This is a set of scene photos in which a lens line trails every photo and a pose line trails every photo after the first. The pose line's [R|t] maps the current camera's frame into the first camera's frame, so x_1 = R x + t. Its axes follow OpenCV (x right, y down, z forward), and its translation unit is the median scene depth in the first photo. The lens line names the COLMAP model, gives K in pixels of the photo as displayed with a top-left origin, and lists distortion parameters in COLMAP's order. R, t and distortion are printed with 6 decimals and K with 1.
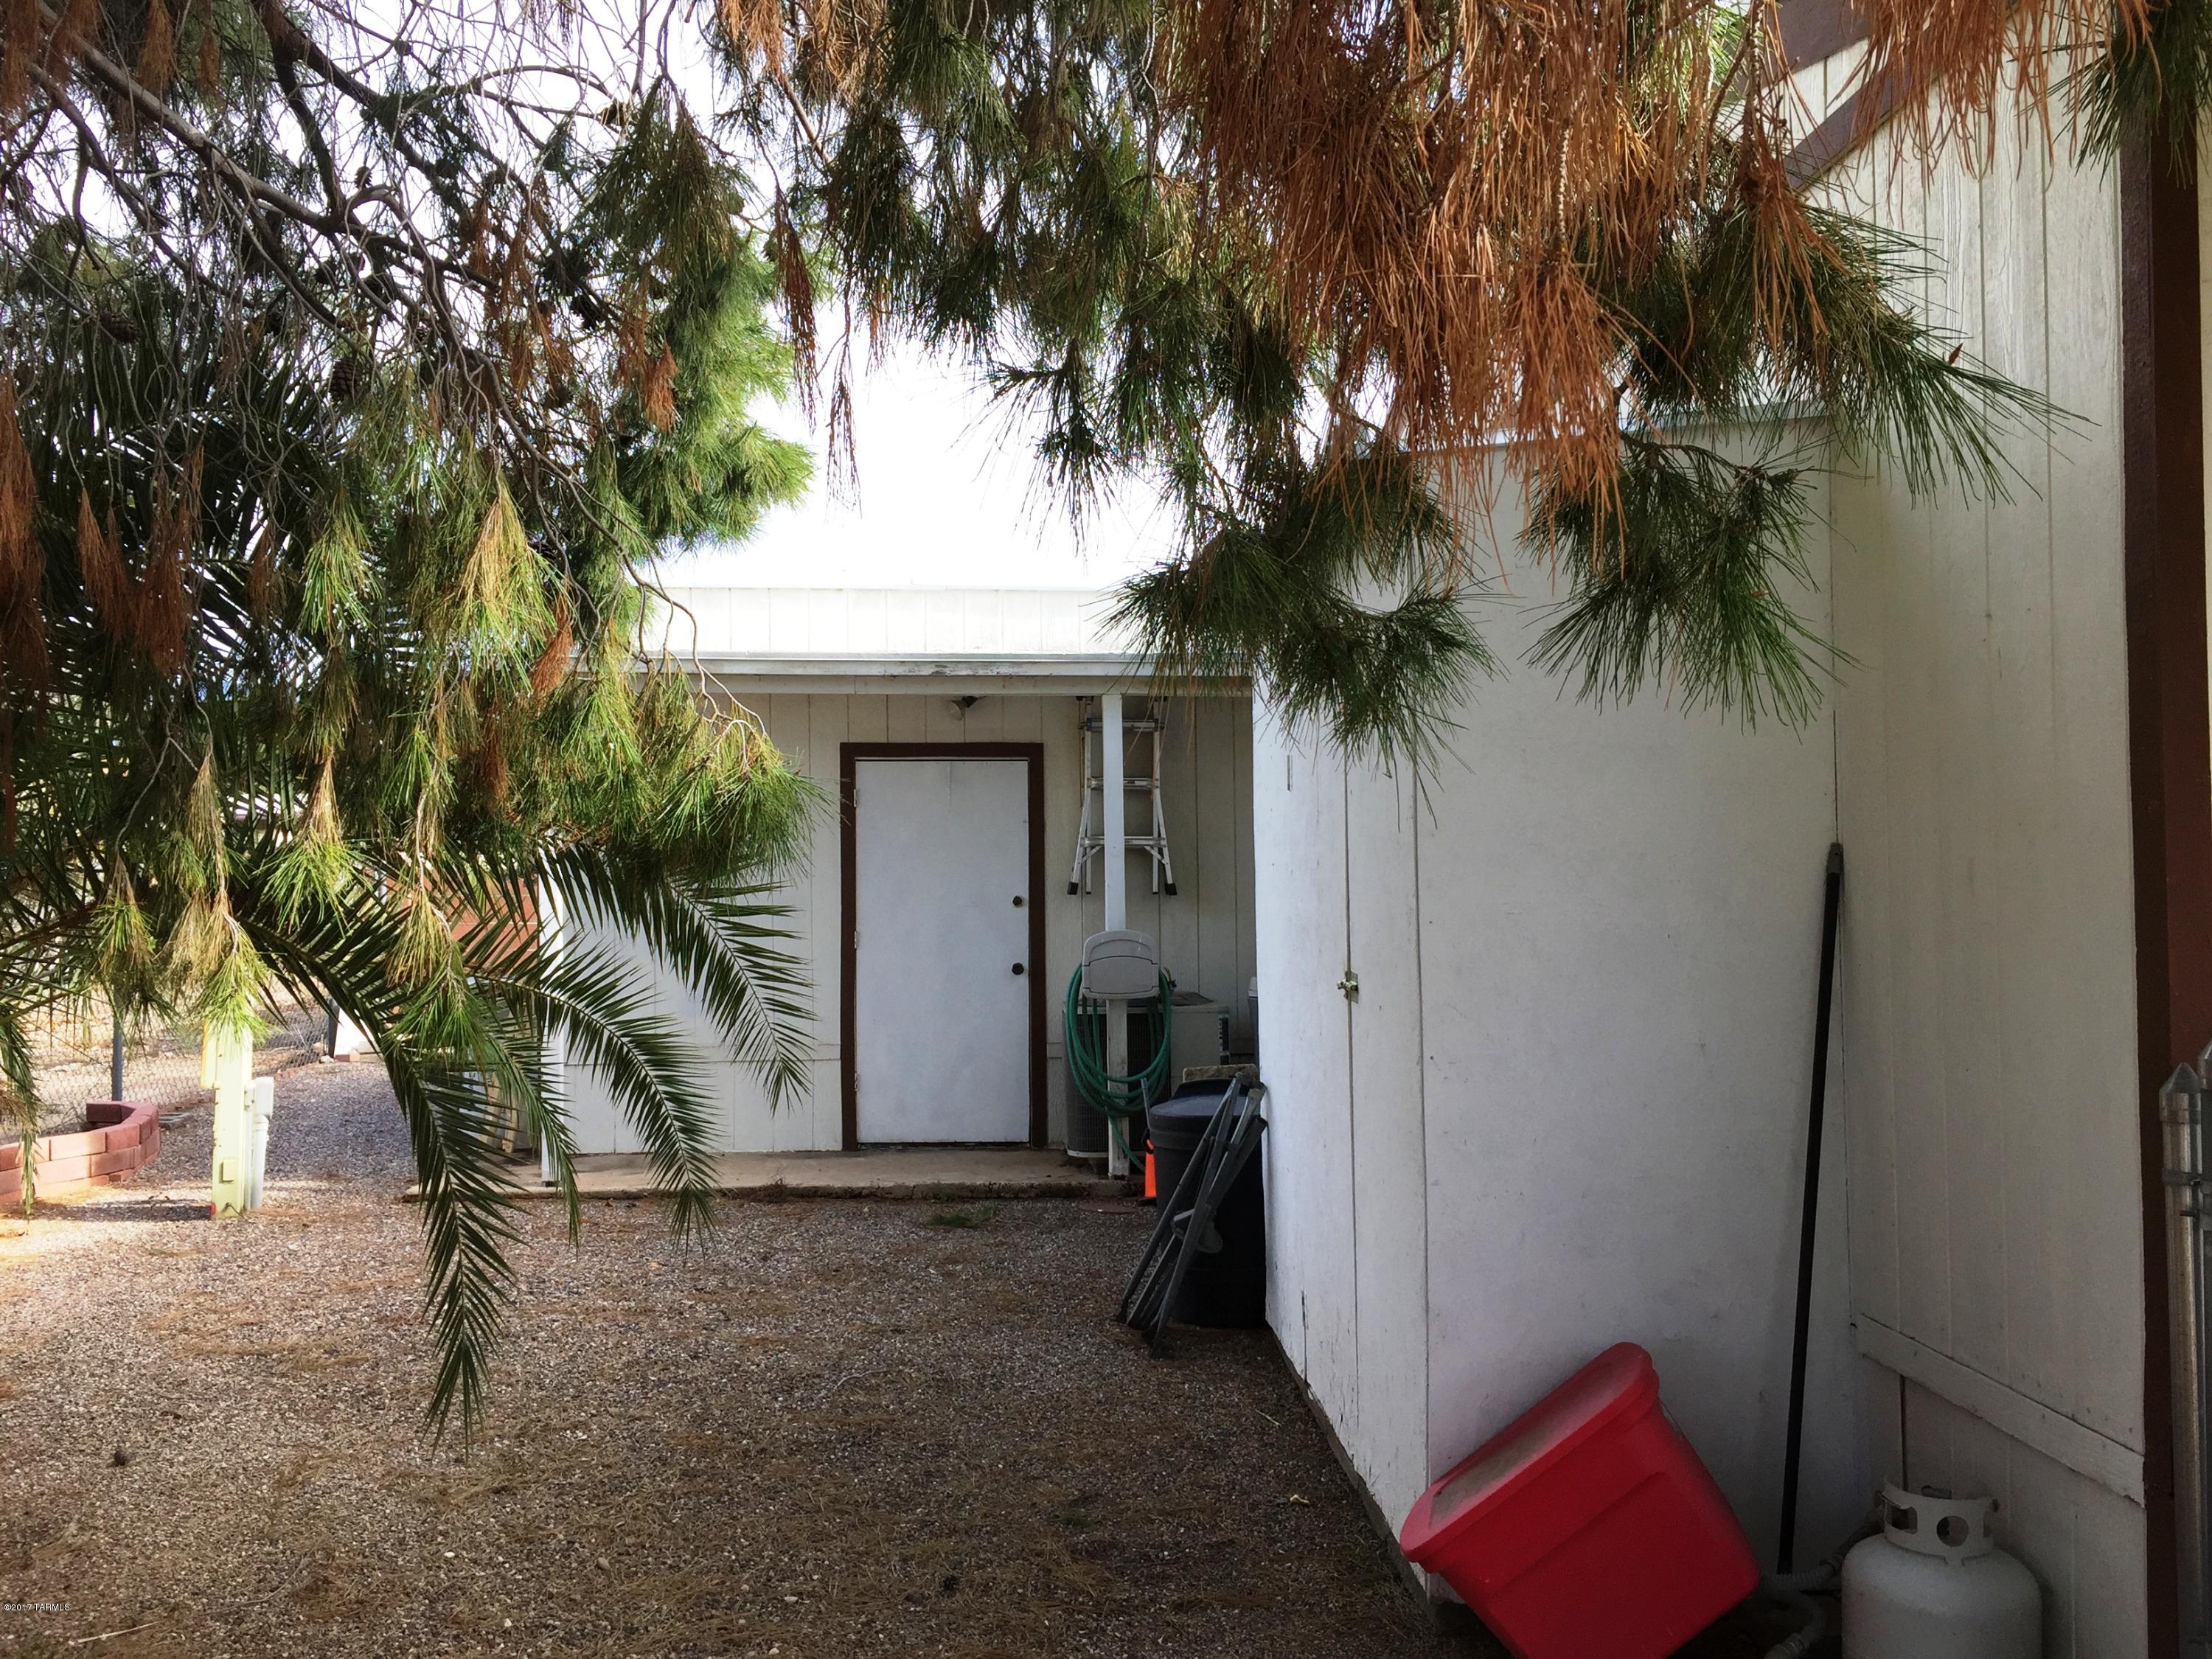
lens RADIAL K [[1894.1, 0, 1106.0], [0, 1894.1, 829.5], [0, 0, 1]] dist [-0.004361, -0.000190]
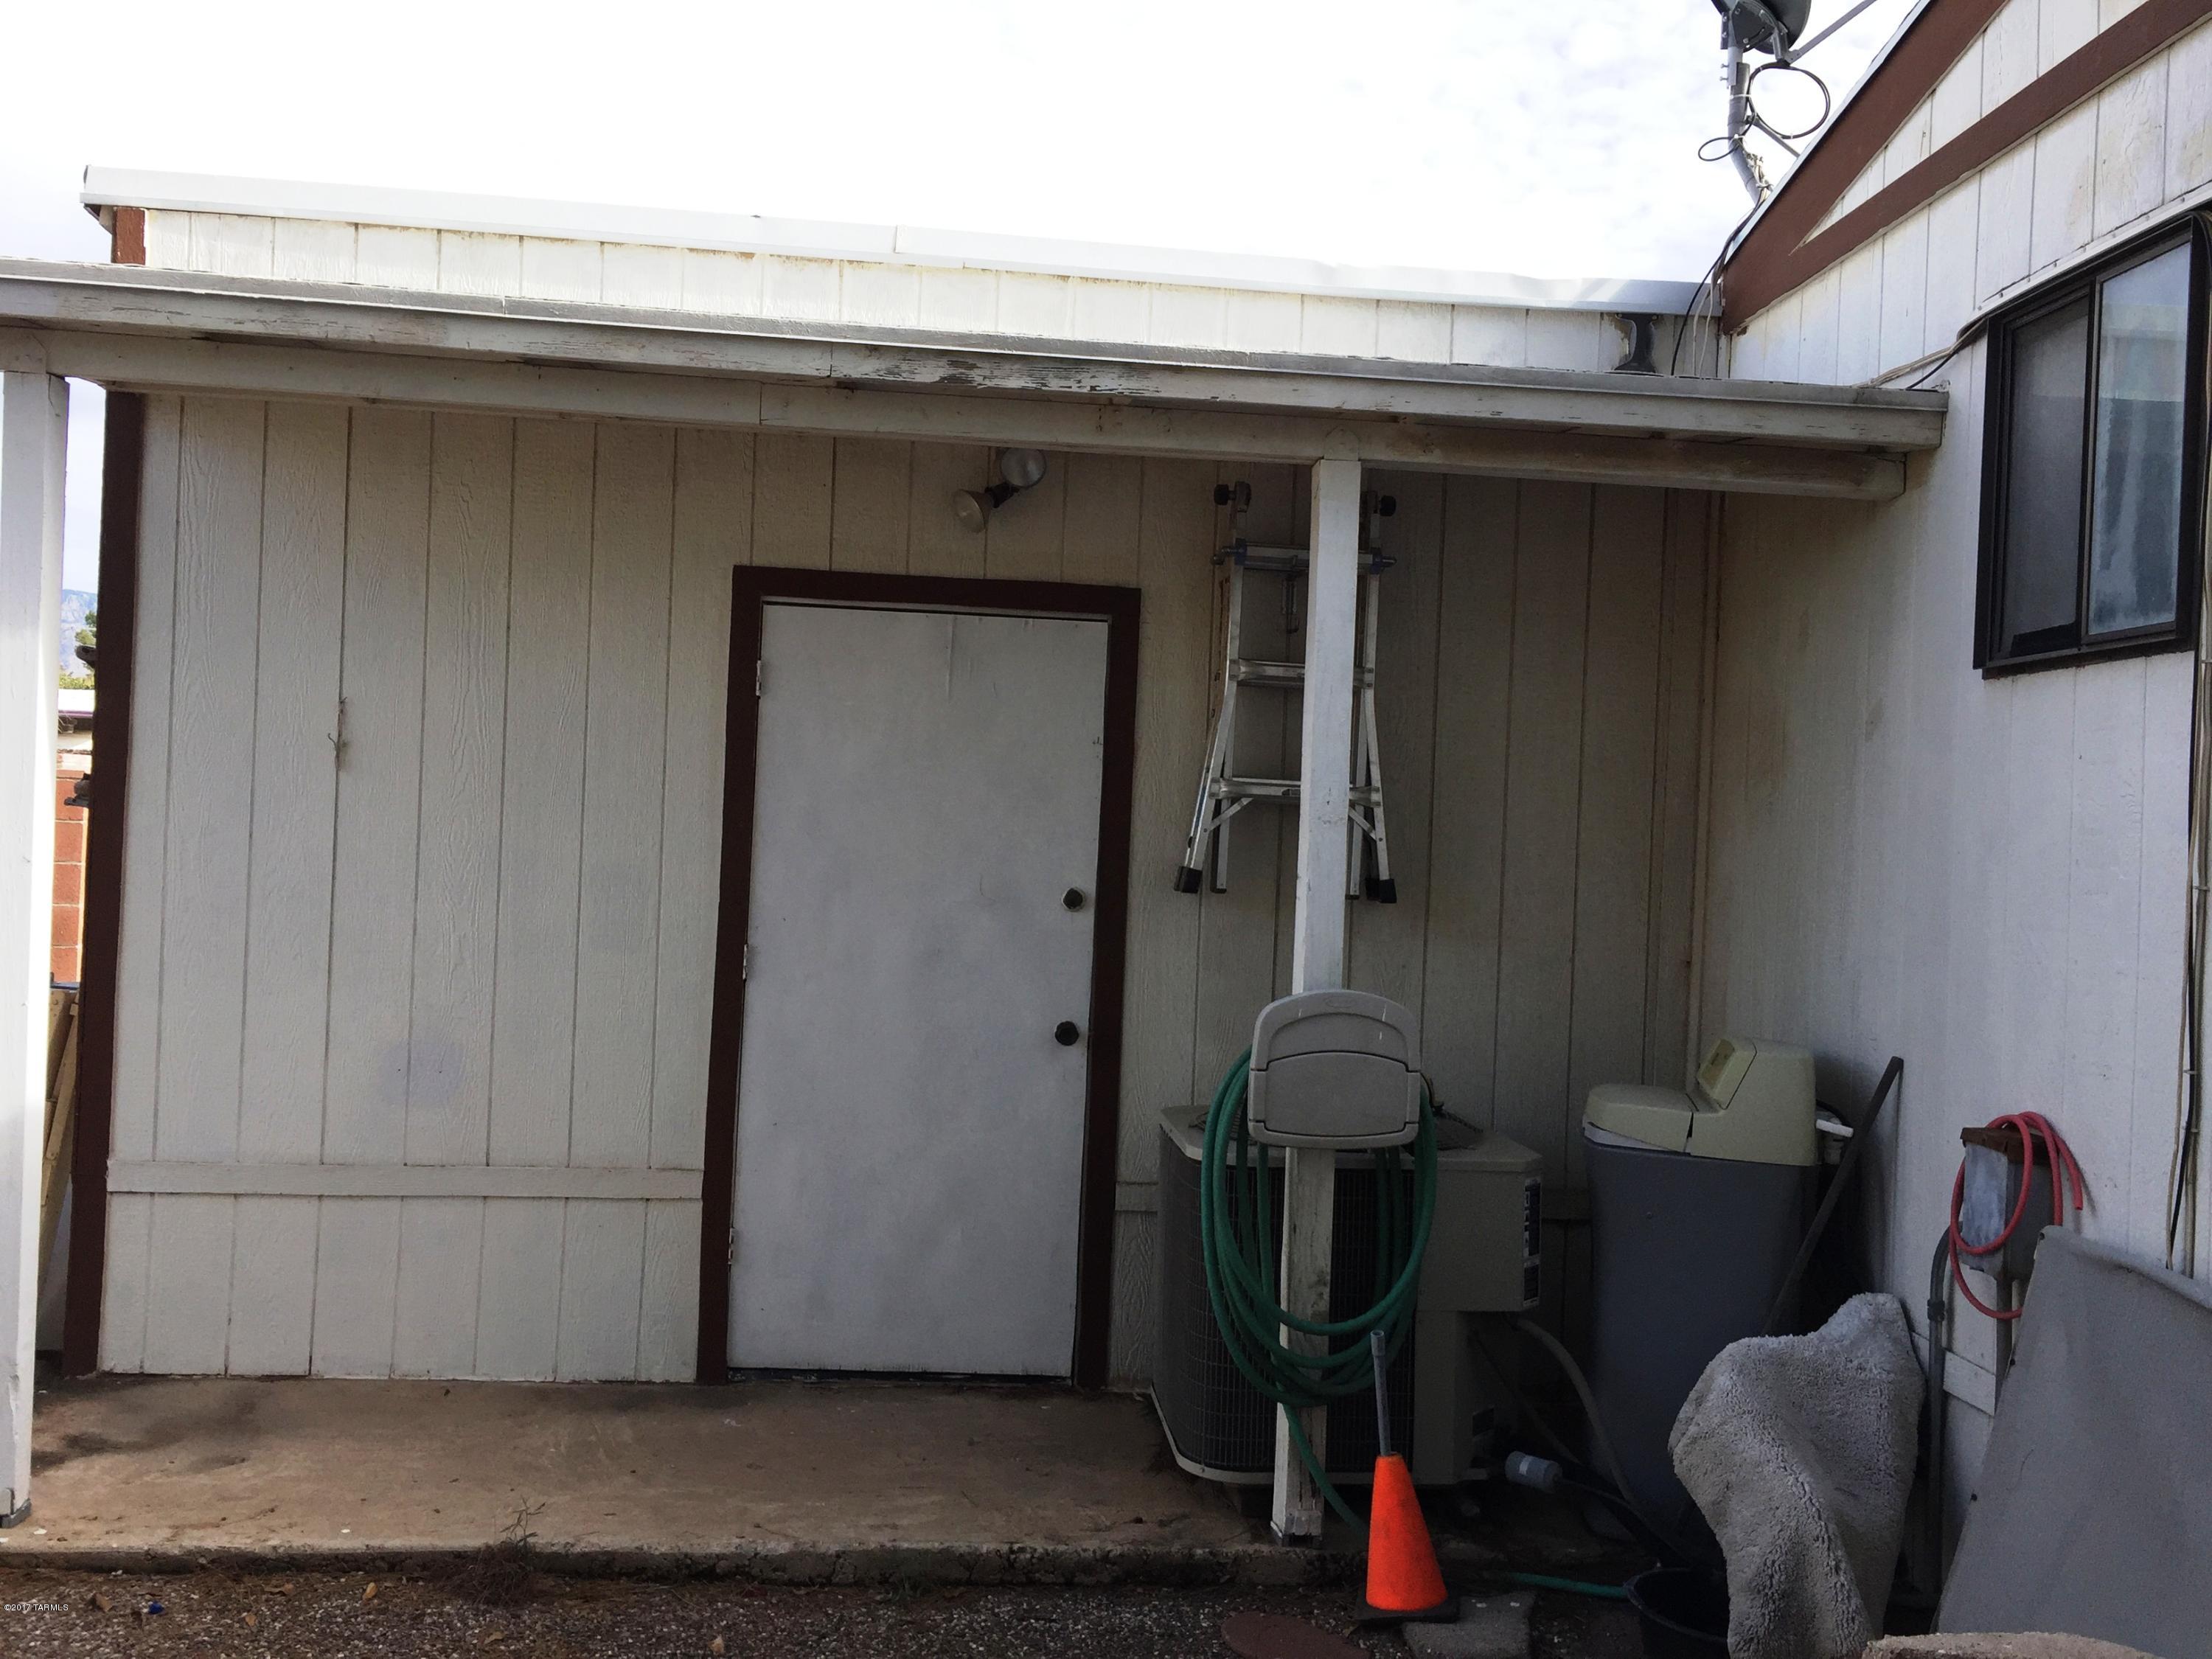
lens RADIAL K [[1861.2, 0, 1111.4], [0, 1861.2, 785.9], [0, 0, 1]] dist [0.083618, 0.000259]
pose [[0.998064, 0.049278, 0.037935, -0.061599], [-0.049236, 0.998785, -0.002038, 0.008919], [-0.037989, 0.000167, 0.999278, 0.544872]]
